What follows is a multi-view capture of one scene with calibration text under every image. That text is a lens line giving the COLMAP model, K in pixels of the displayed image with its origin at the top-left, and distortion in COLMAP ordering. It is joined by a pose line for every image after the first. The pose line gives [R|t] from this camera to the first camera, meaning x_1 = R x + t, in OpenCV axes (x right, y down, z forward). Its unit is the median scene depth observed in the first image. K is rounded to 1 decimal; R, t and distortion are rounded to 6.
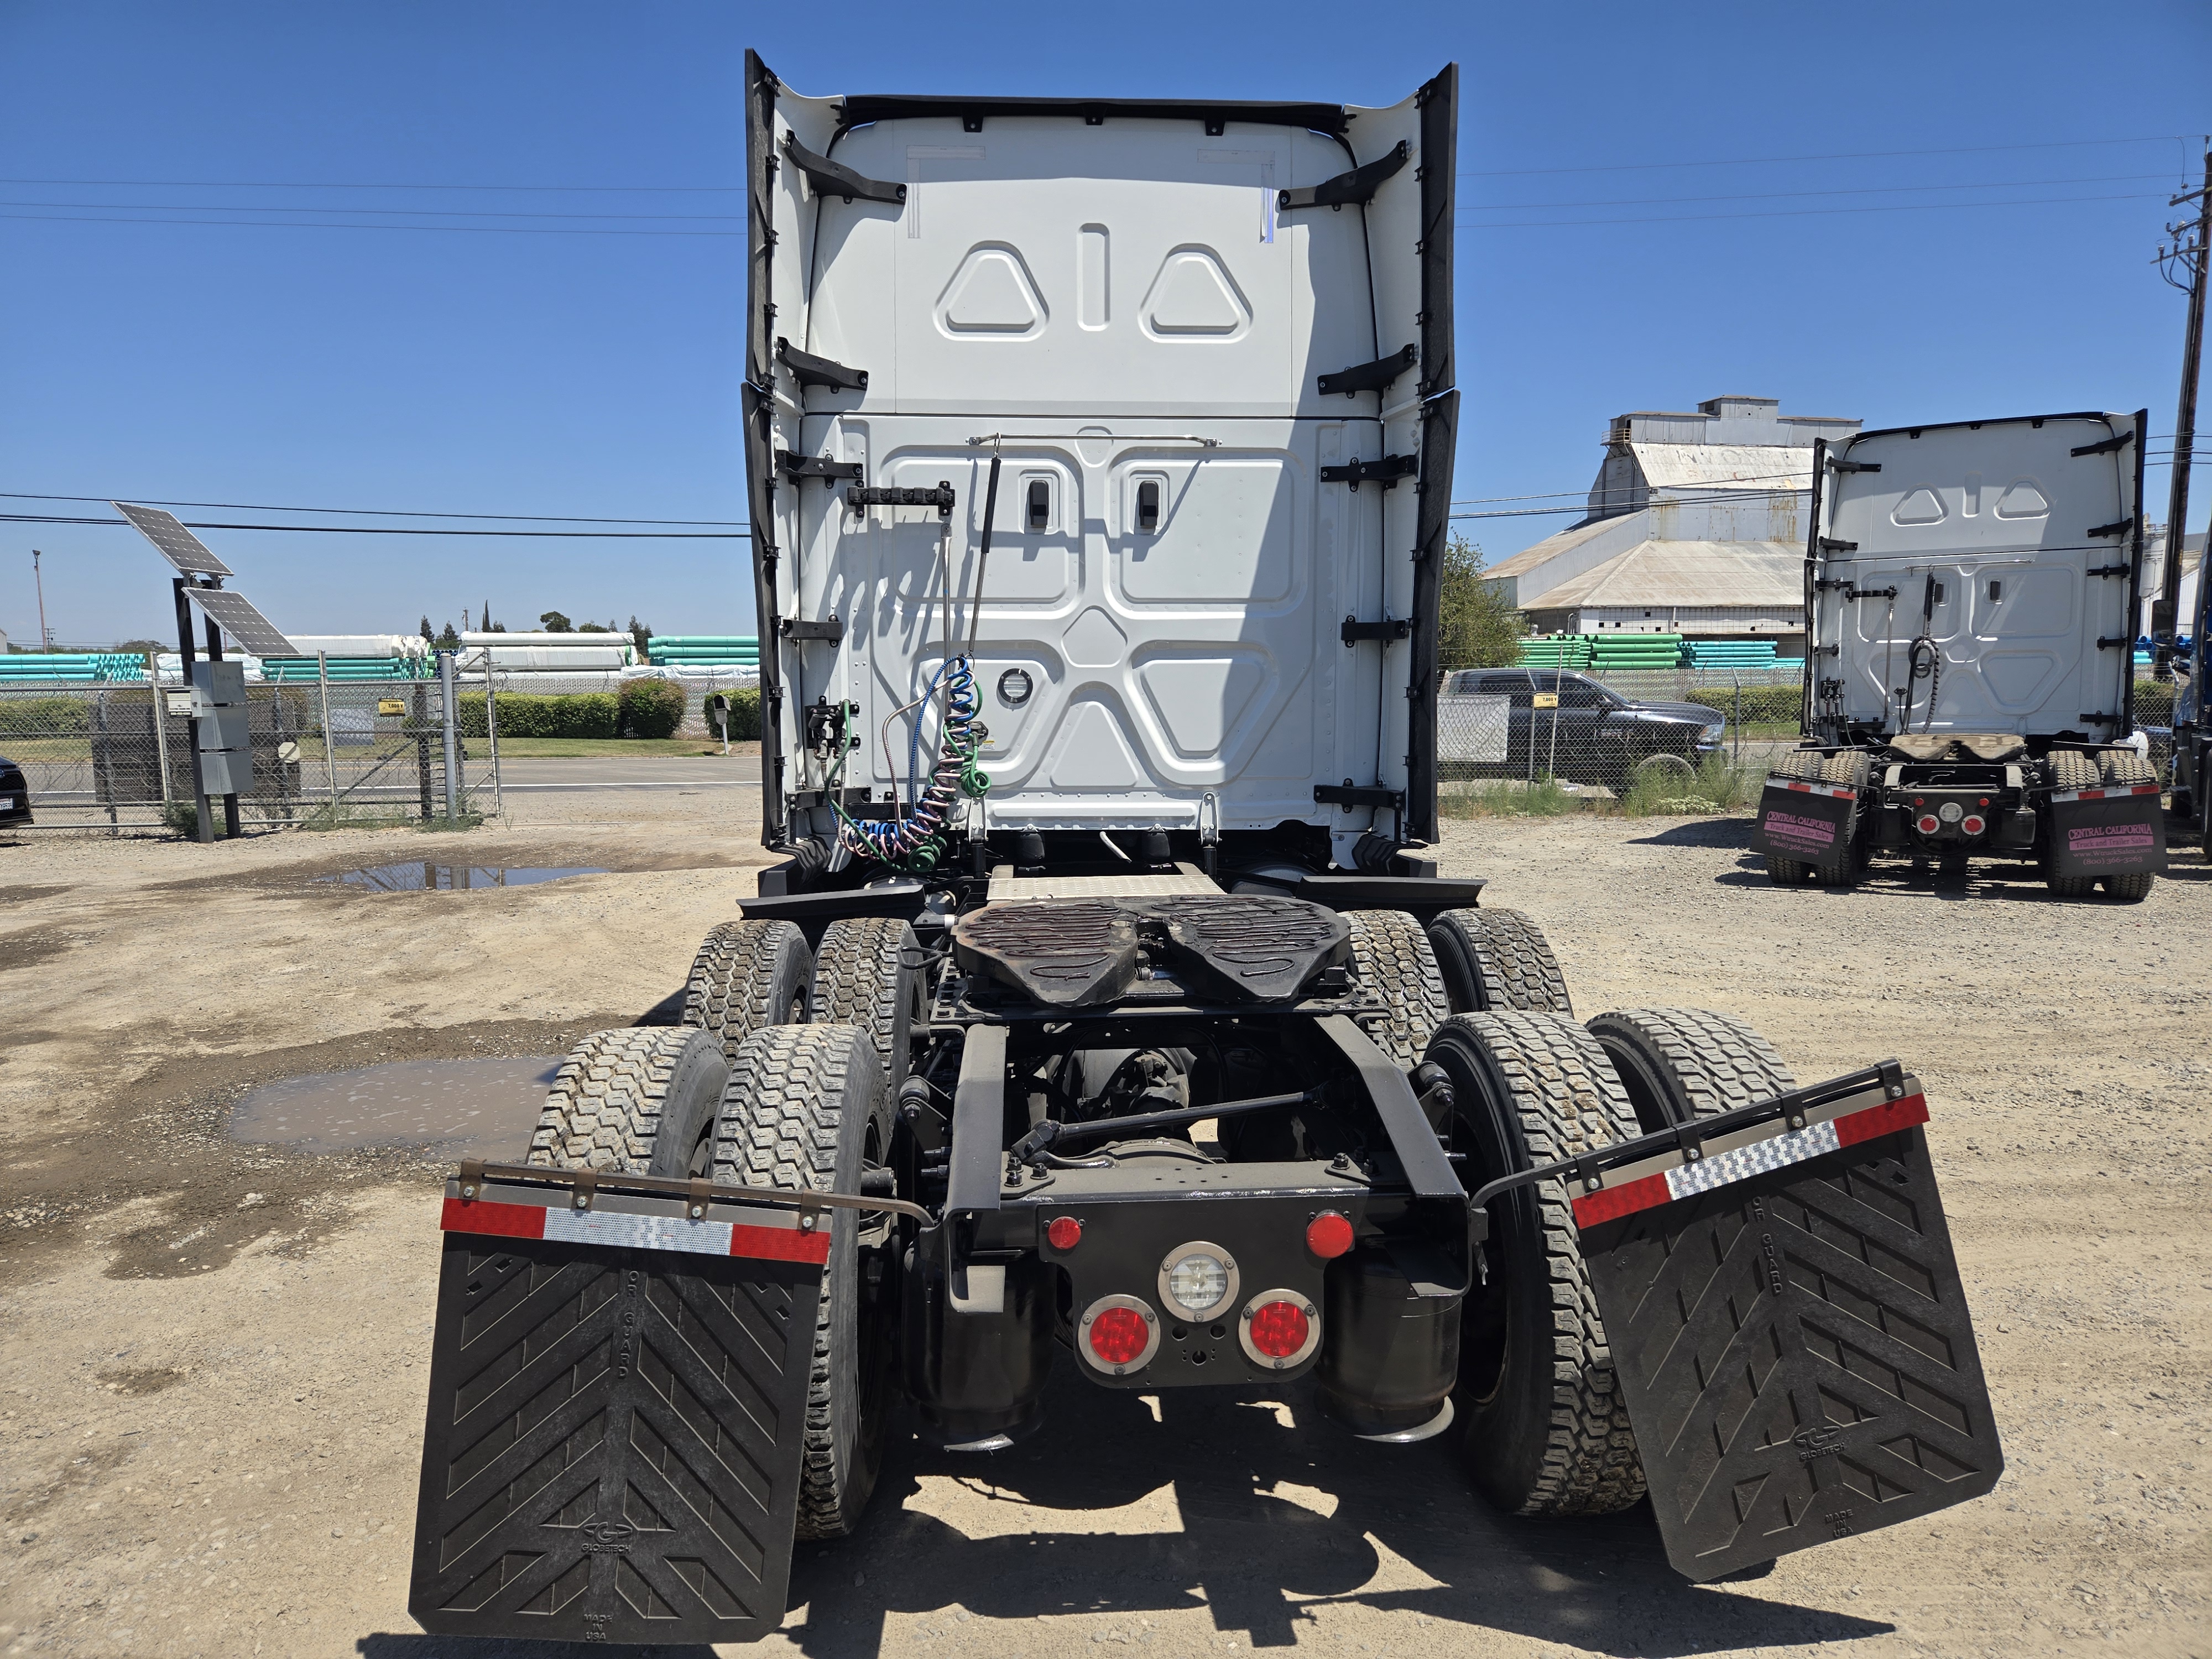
lens RADIAL K [[1472.0, 0, 1101.7], [0, 1472.0, 819.8], [0, 0, 1]] dist [0.050746, -0.034834]
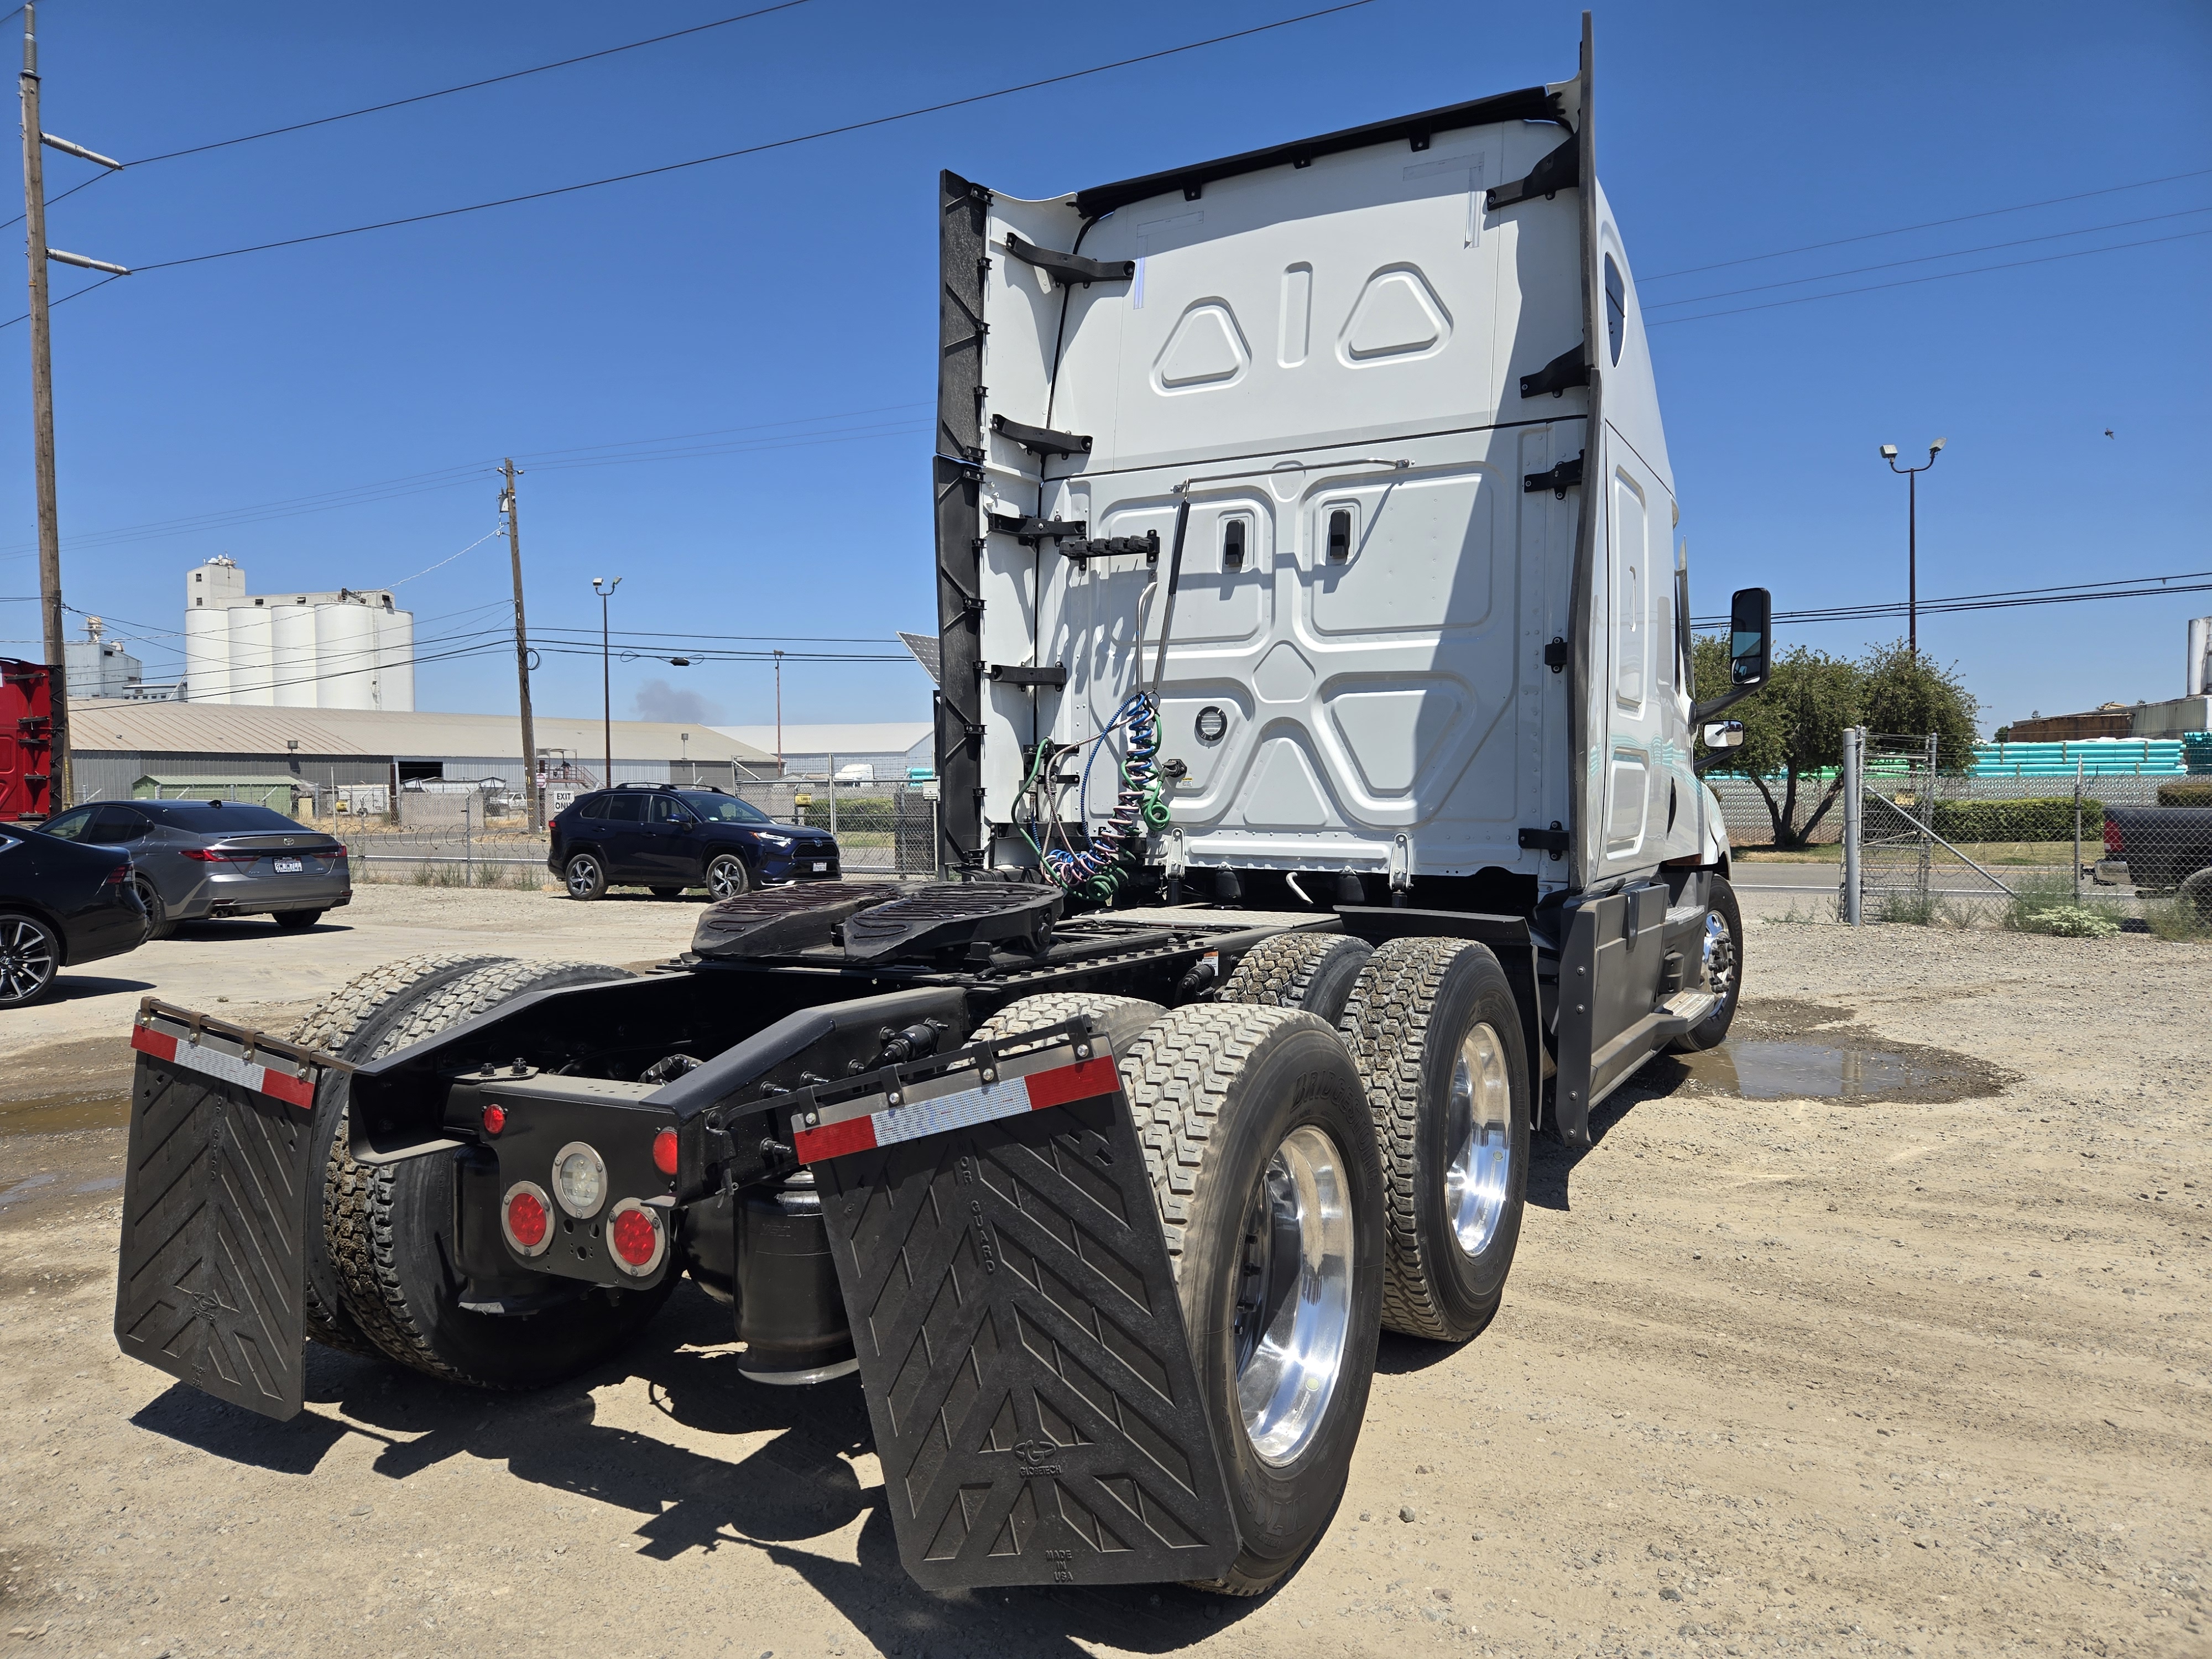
lens RADIAL K [[1470.1, 0, 1106.0], [0, 1470.1, 829.5], [0, 0, 1]] dist [0.028507, -0.001087]
pose [[0.853473, 0.013939, -0.520951, 0.409313], [-0.051432, 0.997015, -0.057585, 0.043219], [0.518594, 0.075941, 0.851642, 0.113485]]
